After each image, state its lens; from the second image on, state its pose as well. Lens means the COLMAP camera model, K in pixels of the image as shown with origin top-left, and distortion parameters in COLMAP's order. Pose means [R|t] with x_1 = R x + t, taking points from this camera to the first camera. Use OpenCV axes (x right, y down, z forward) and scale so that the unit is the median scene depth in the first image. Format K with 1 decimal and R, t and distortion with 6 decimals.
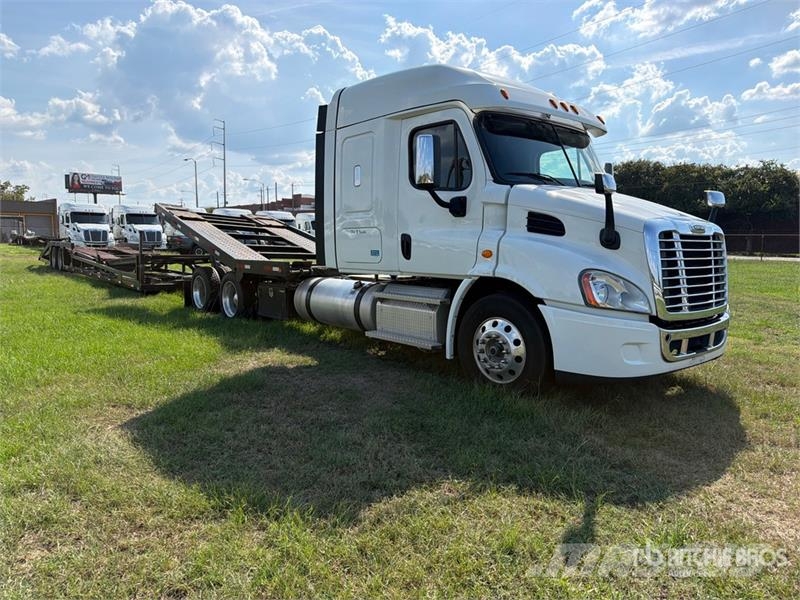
lens RADIAL K [[552.6, 0, 399.6], [0, 552.6, 304.7], [0, 0, 1]] dist [0.102999, -0.148764]
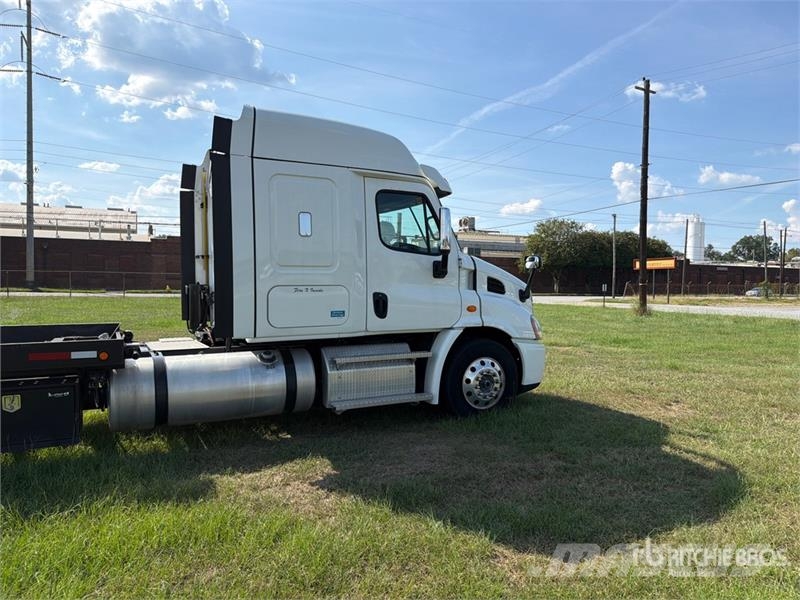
lens RADIAL K [[550.0, 0, 411.4], [0, 550.0, 298.1], [0, 0, 1]] dist [0.065327, -0.105751]
pose [[0.224457, -0.039166, 0.973697, -0.801263], [0.103765, 0.994472, 0.016082, -0.110905], [-0.968944, 0.097426, 0.227280, 0.626195]]
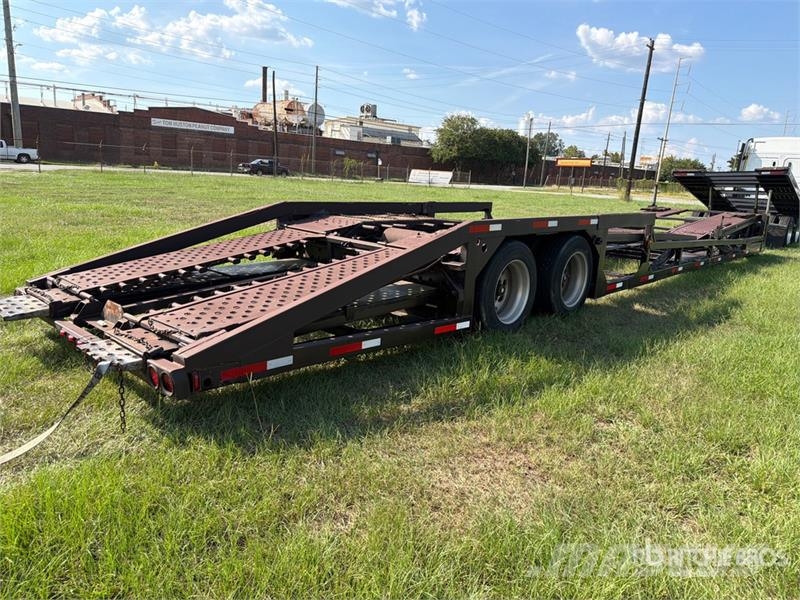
lens RADIAL K [[557.6, 0, 400.0], [0, 557.6, 300.0], [0, 0, 1]] dist [0.044587, -0.056181]
pose [[-0.111748, -0.243611, 0.963414, -2.623910], [0.059144, 0.966137, 0.251160, -0.426498], [-0.991975, 0.085047, -0.093556, 3.215946]]
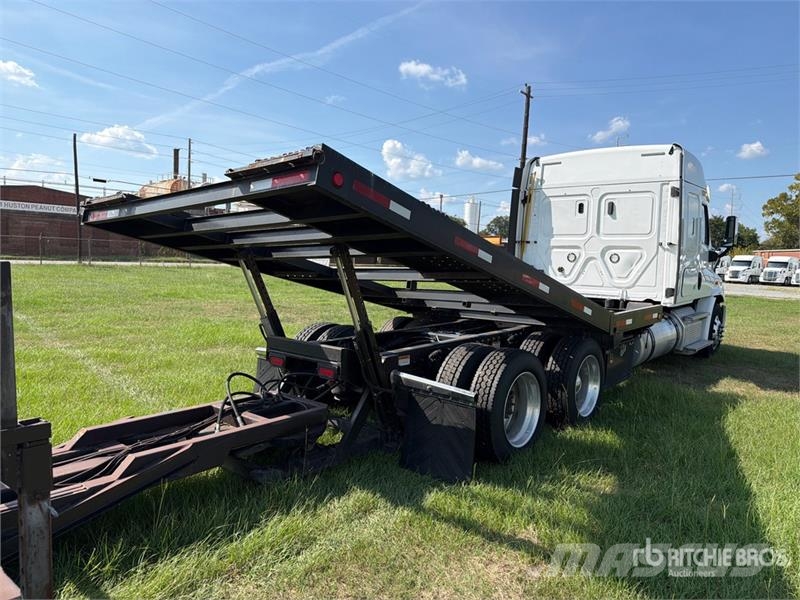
lens RADIAL K [[552.6, 0, 399.6], [0, 552.6, 304.7], [0, 0, 1]] dist [0.102999, -0.148764]
pose [[-0.155744, -0.104251, 0.982281, -1.176447], [0.079764, 0.989841, 0.117700, -0.234436], [-0.984572, 0.096681, -0.145846, 1.667292]]
